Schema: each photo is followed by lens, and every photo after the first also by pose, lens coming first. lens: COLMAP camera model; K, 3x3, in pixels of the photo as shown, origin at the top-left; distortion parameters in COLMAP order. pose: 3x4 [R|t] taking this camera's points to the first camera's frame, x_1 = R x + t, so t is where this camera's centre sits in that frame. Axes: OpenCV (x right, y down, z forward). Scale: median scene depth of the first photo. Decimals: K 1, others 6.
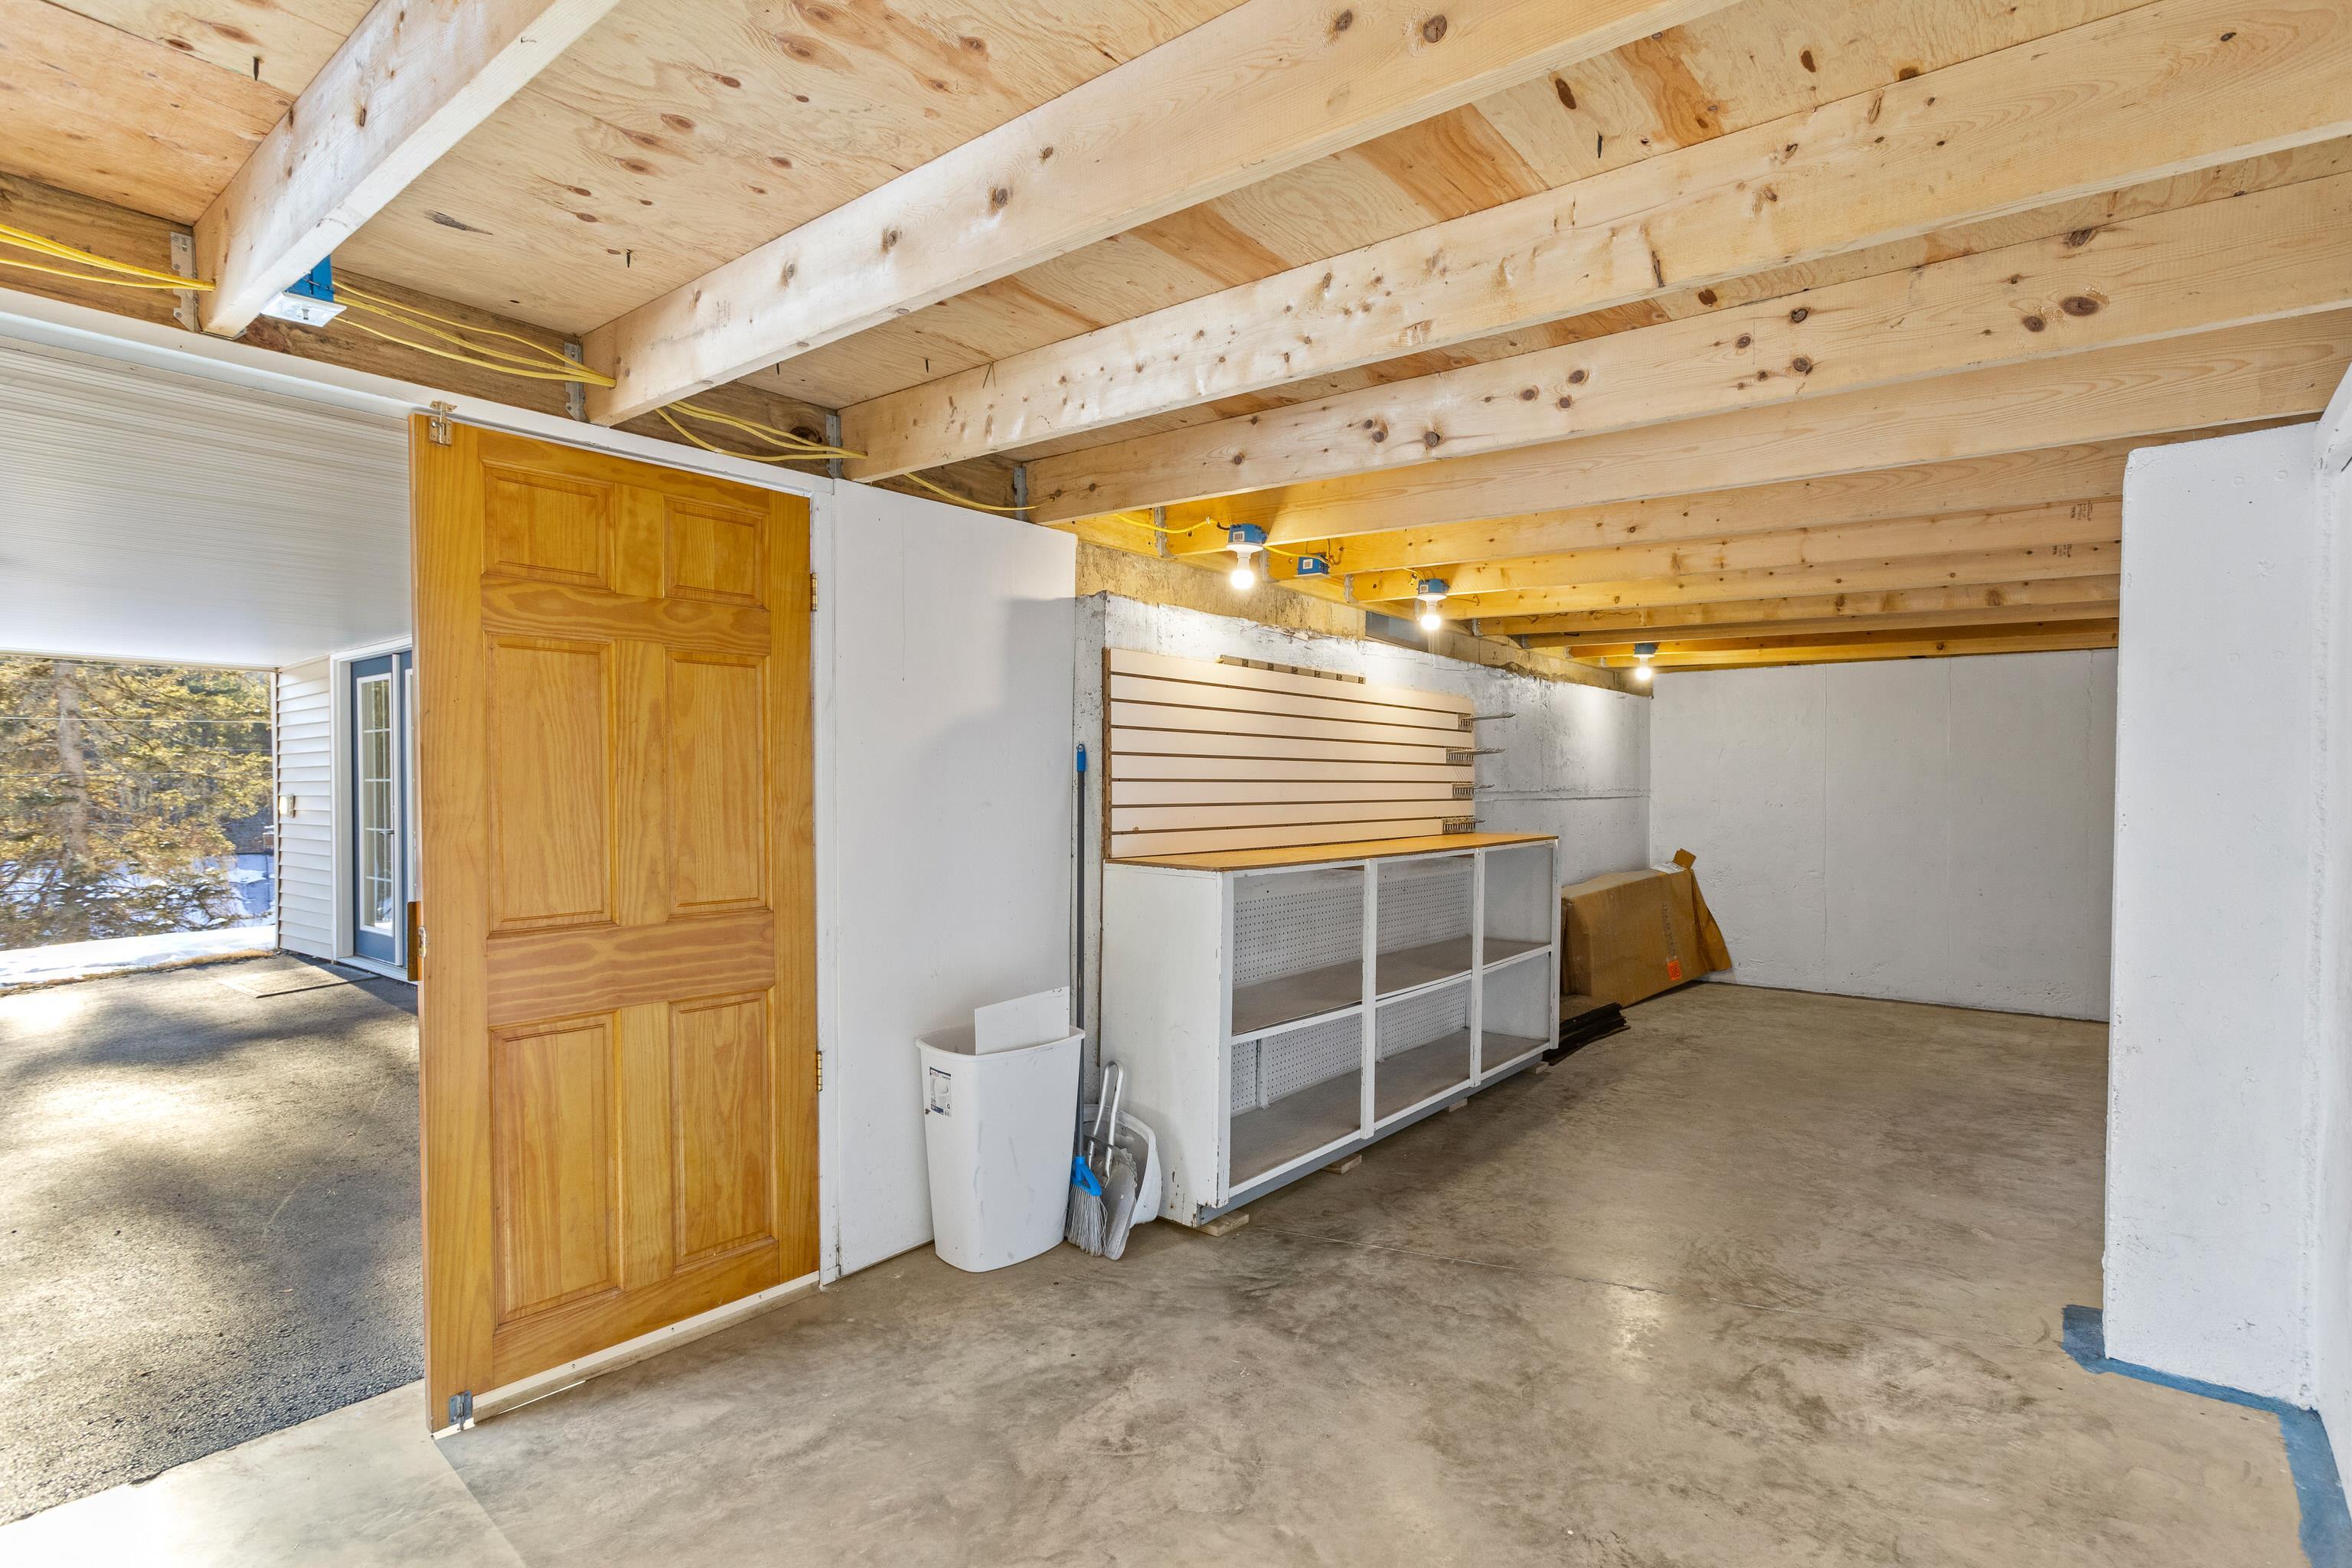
lens RADIAL K [[1144.9, 0, 1180.0], [0, 1144.9, 781.0], [0, 0, 1]] dist [0.004096, 0.000303]
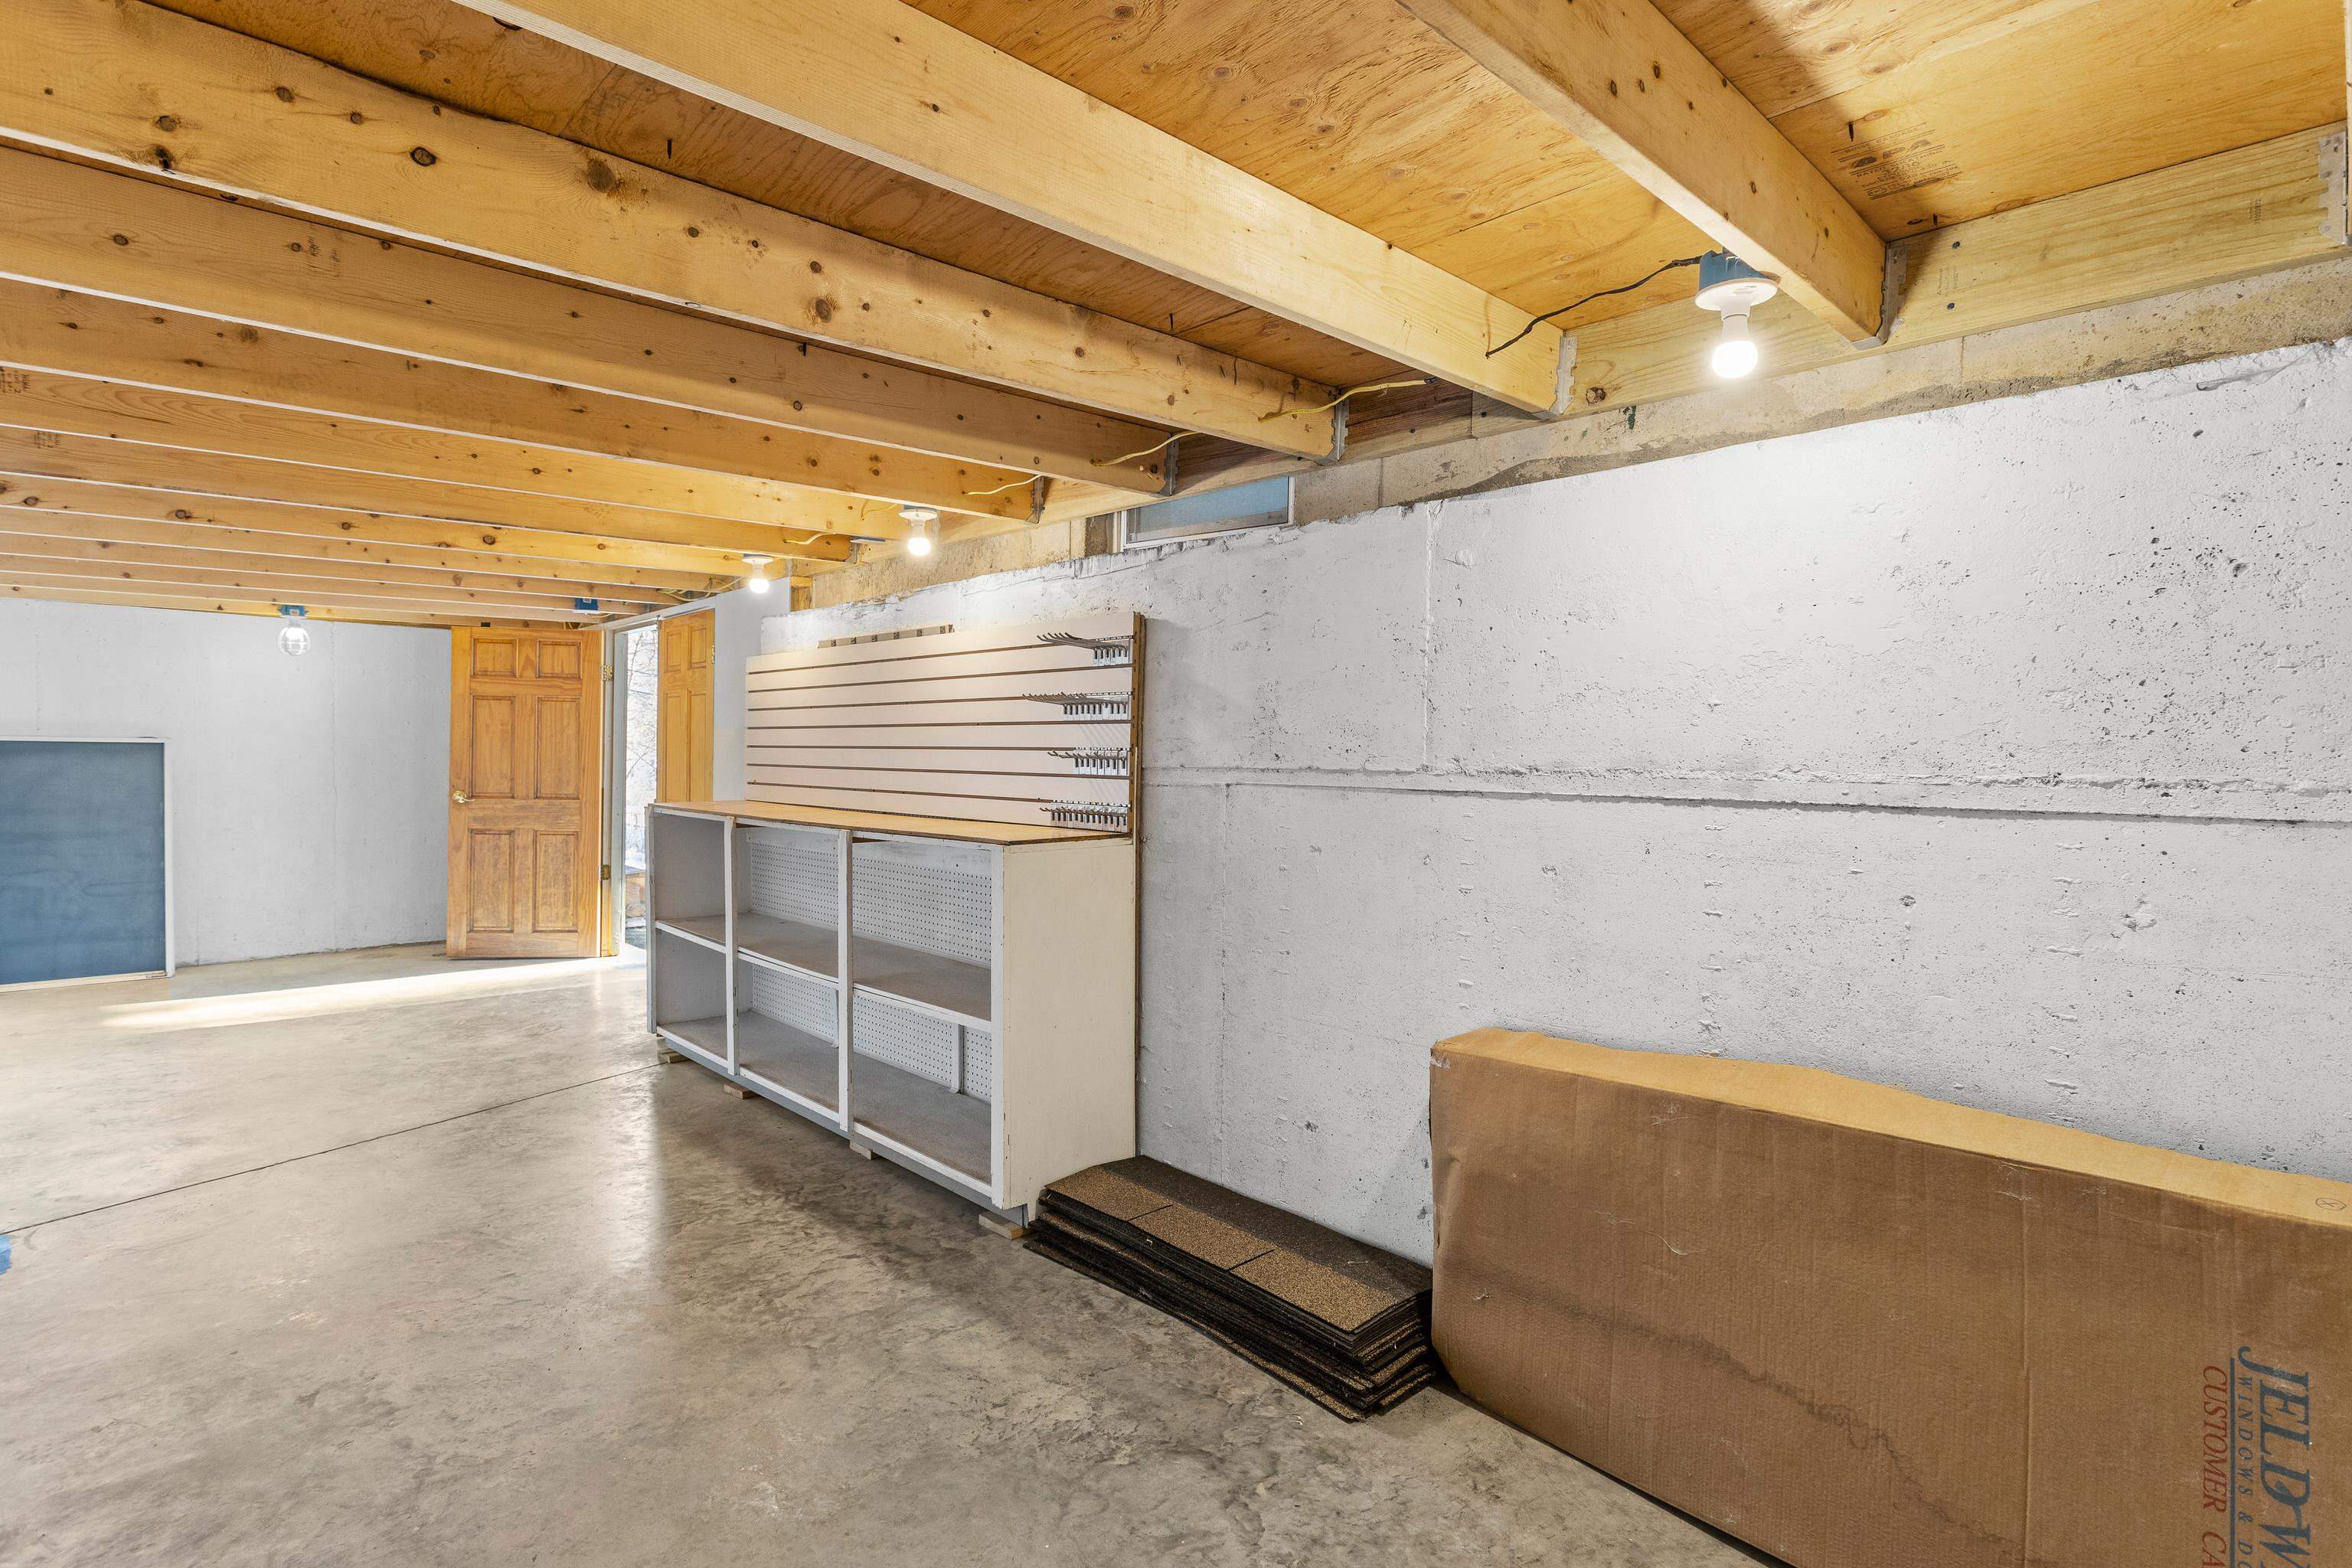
lens RADIAL K [[1144.9, 0, 1178.3], [0, 1144.9, 778.4], [0, 0, 1]] dist [0.004096, 0.000303]
pose [[-0.118643, 0.021679, -0.992700, 1.045697], [-0.003105, 0.999749, 0.022204, 0.002425], [0.992932, 0.005717, -0.118546, 1.359952]]
